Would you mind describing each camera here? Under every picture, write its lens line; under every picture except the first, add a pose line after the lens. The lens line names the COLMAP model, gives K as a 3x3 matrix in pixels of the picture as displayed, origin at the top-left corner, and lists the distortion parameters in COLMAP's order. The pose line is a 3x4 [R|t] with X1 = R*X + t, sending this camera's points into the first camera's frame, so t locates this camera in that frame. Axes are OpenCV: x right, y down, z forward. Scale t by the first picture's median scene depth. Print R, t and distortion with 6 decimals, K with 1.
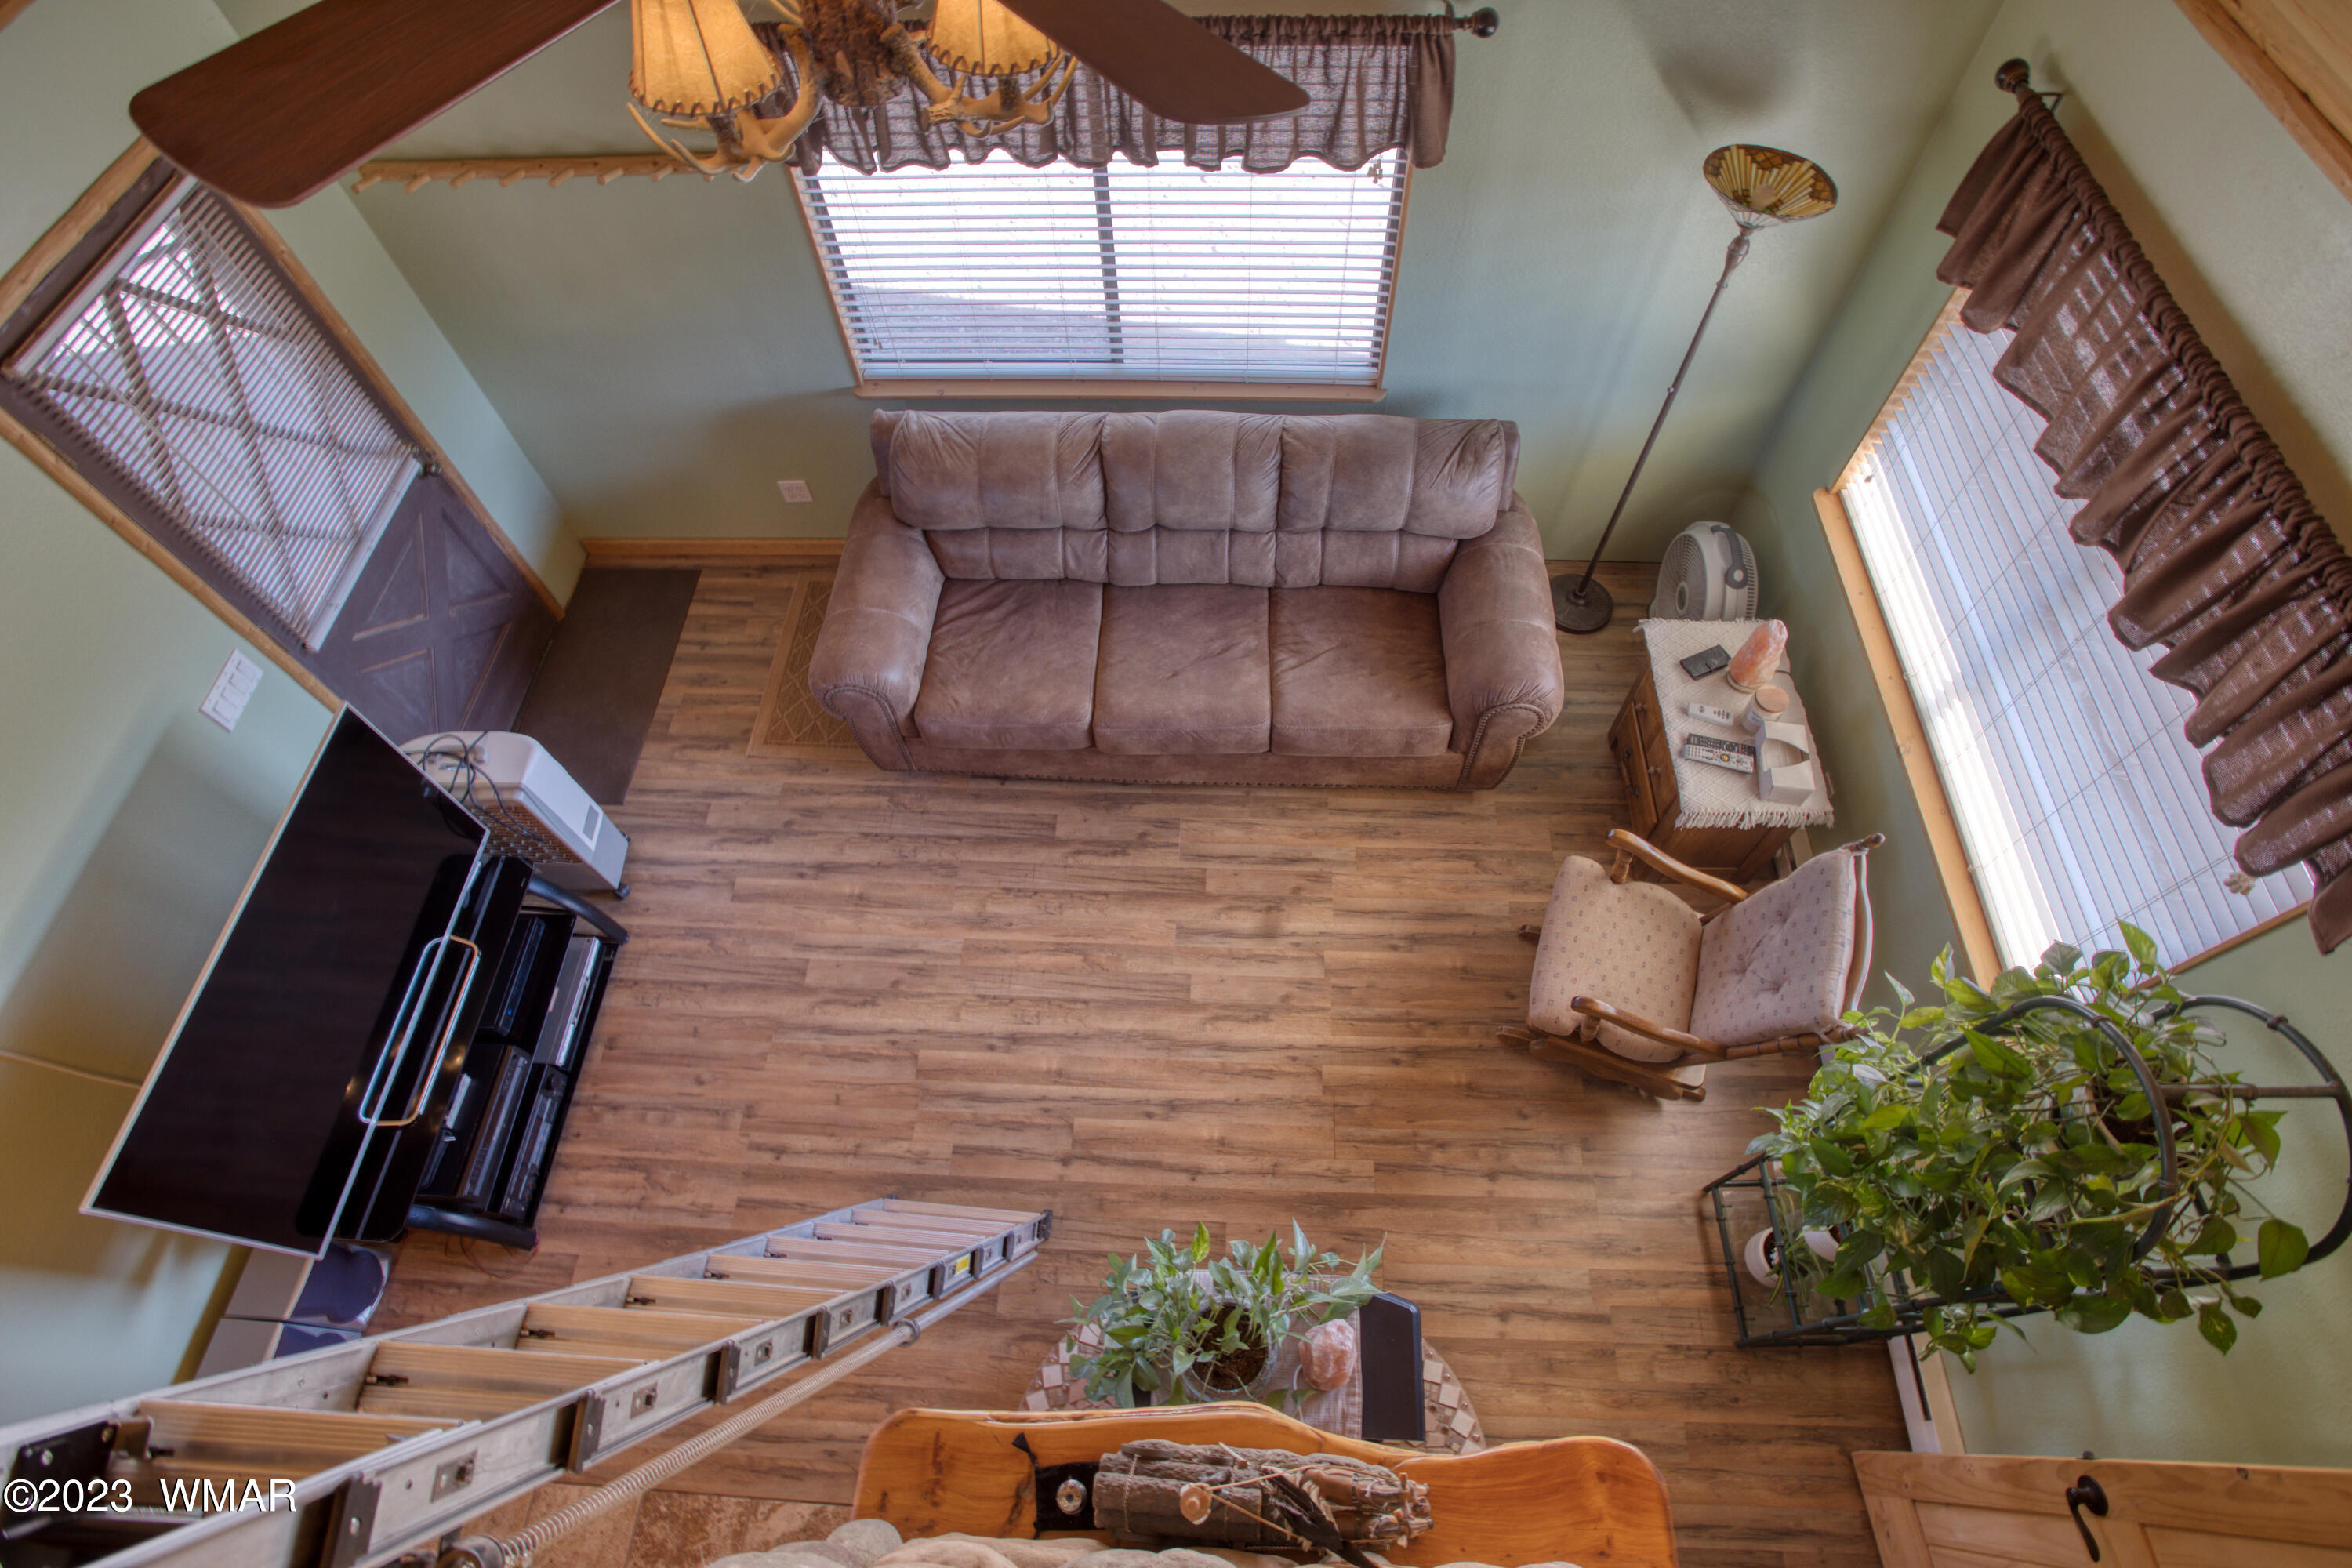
lens RADIAL K [[1179.1, 0, 1176.0], [0, 1179.1, 784.0], [0, 0, 1]] dist [-0.015027, 0.001056]
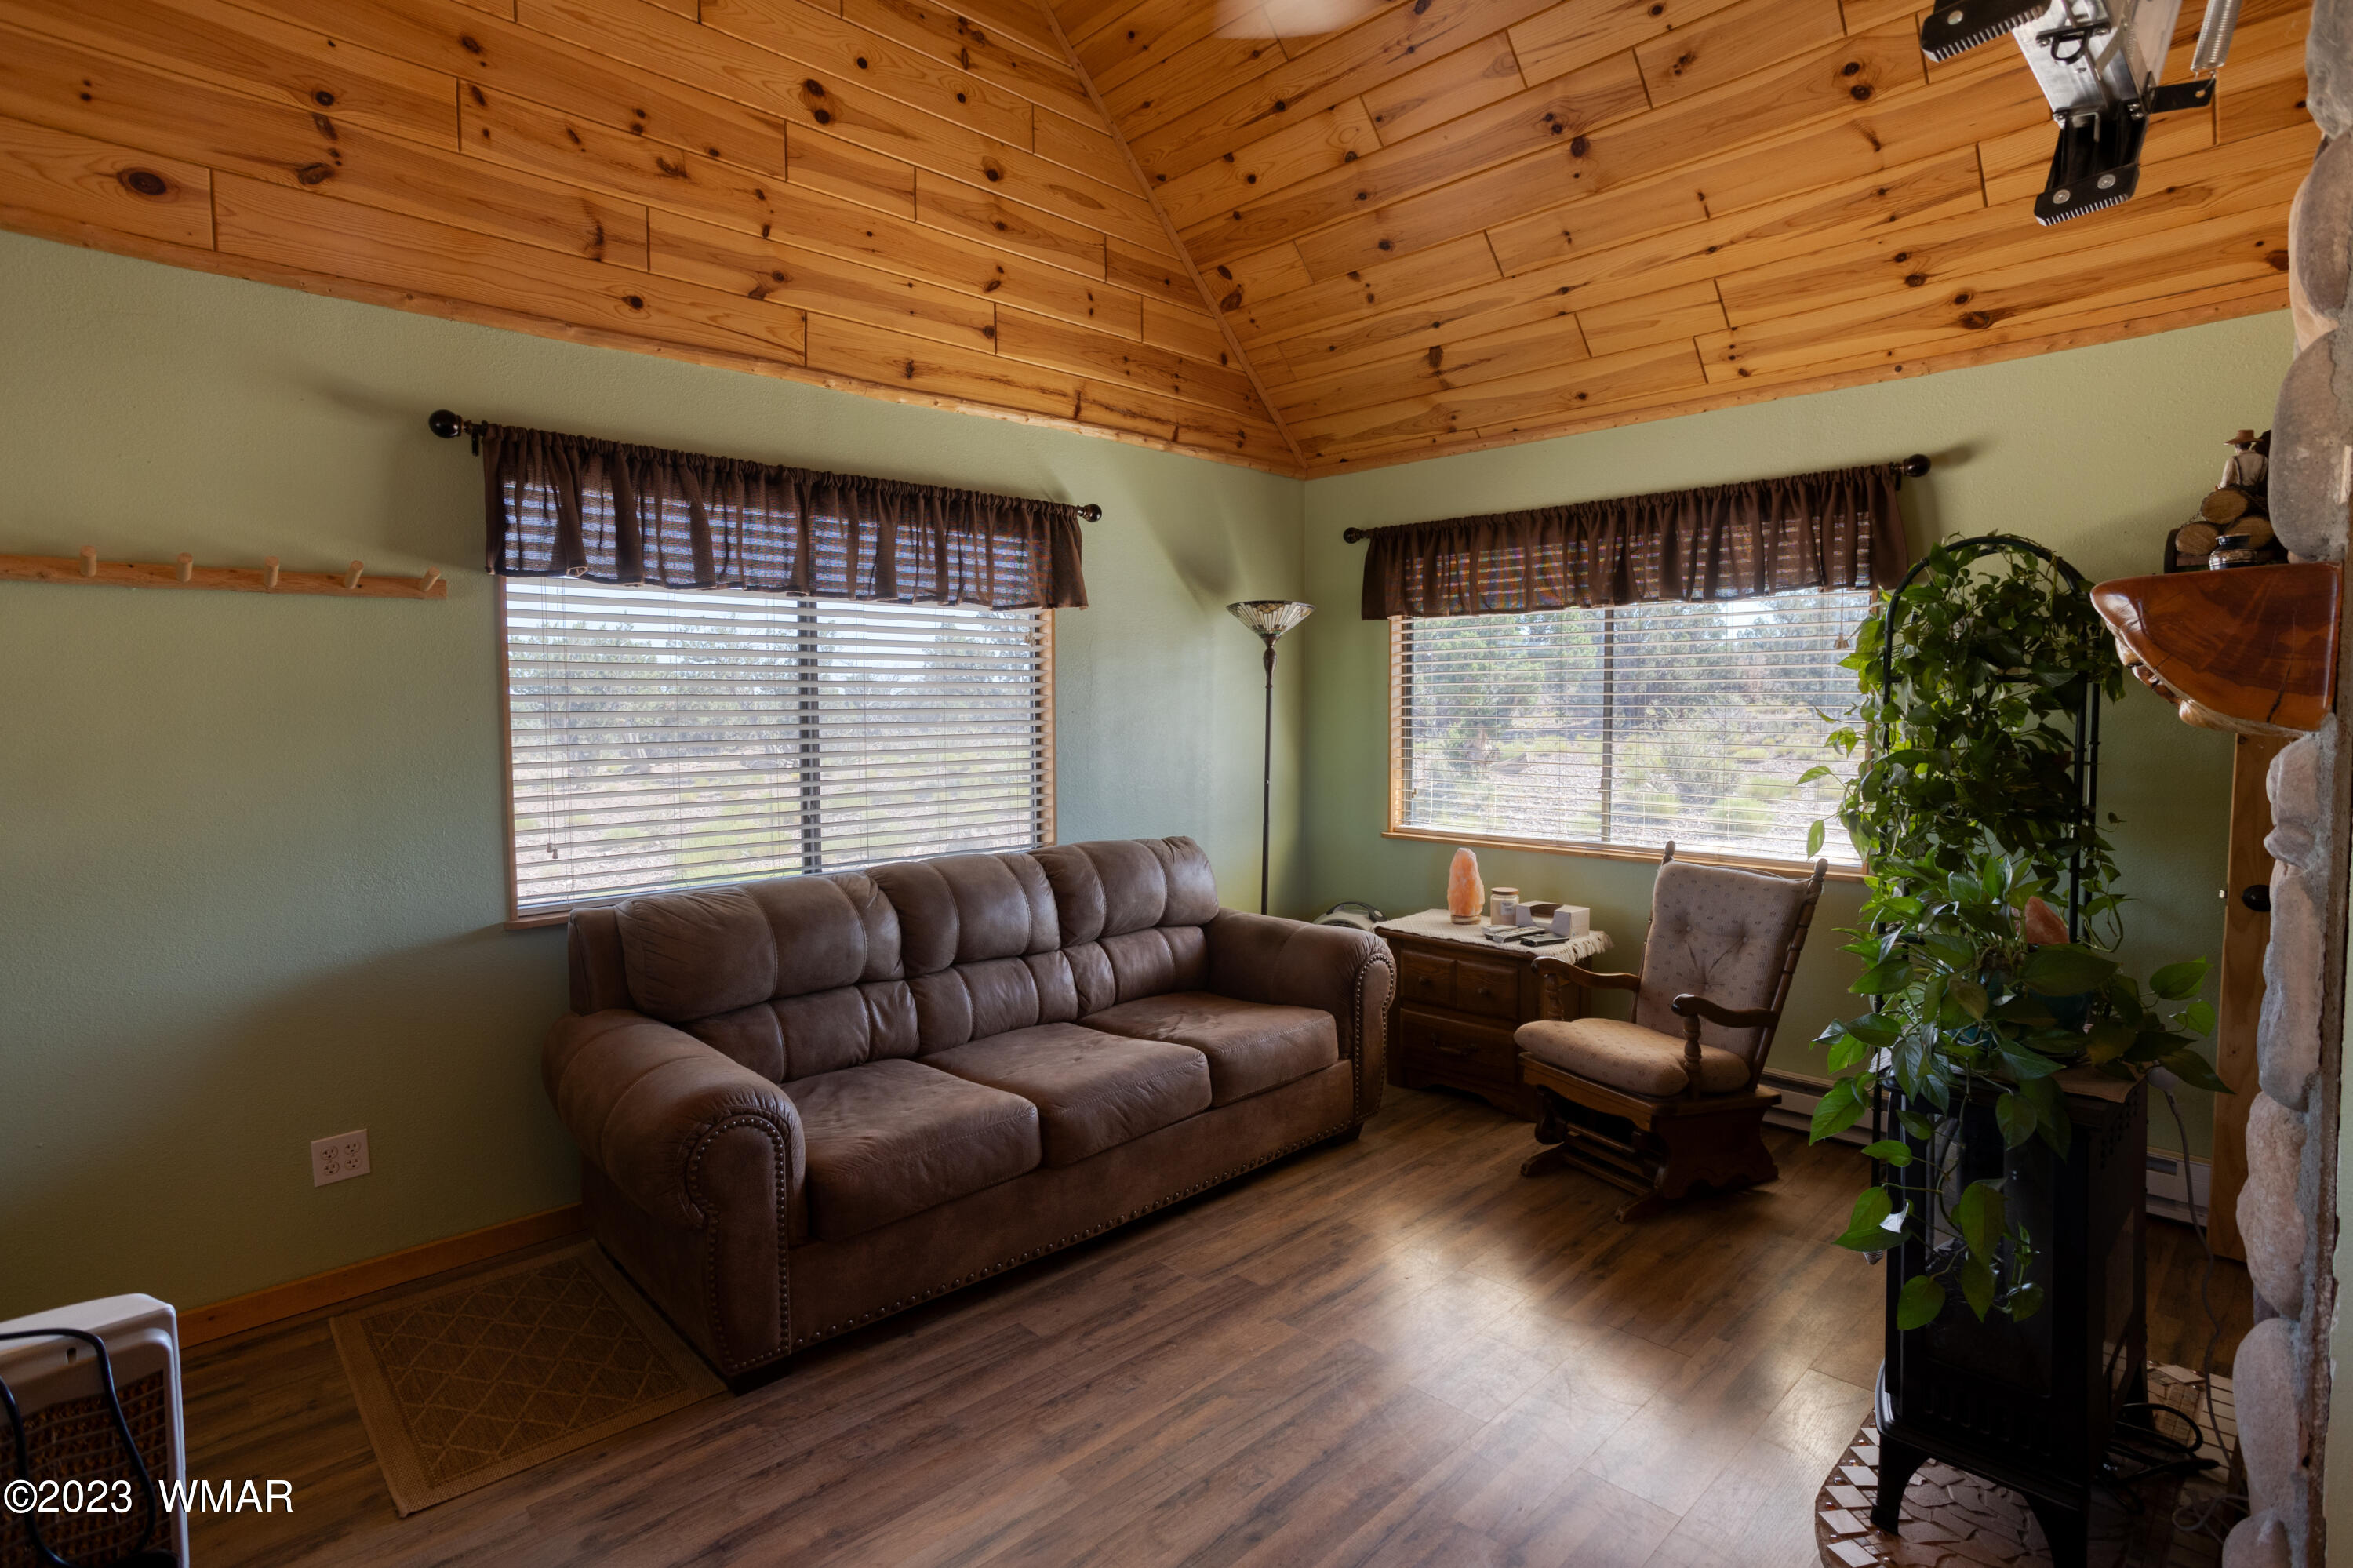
lens RADIAL K [[1179.7, 0, 1176.5], [0, 1179.7, 784.0], [0, 0, 1]] dist [-0.015027, 0.001056]
pose [[0.686954, -0.031739, 0.726008, -0.518601], [0.614319, 0.559062, -0.556832, 0.284160], [-0.388210, 0.828518, 0.403547, 0.464357]]
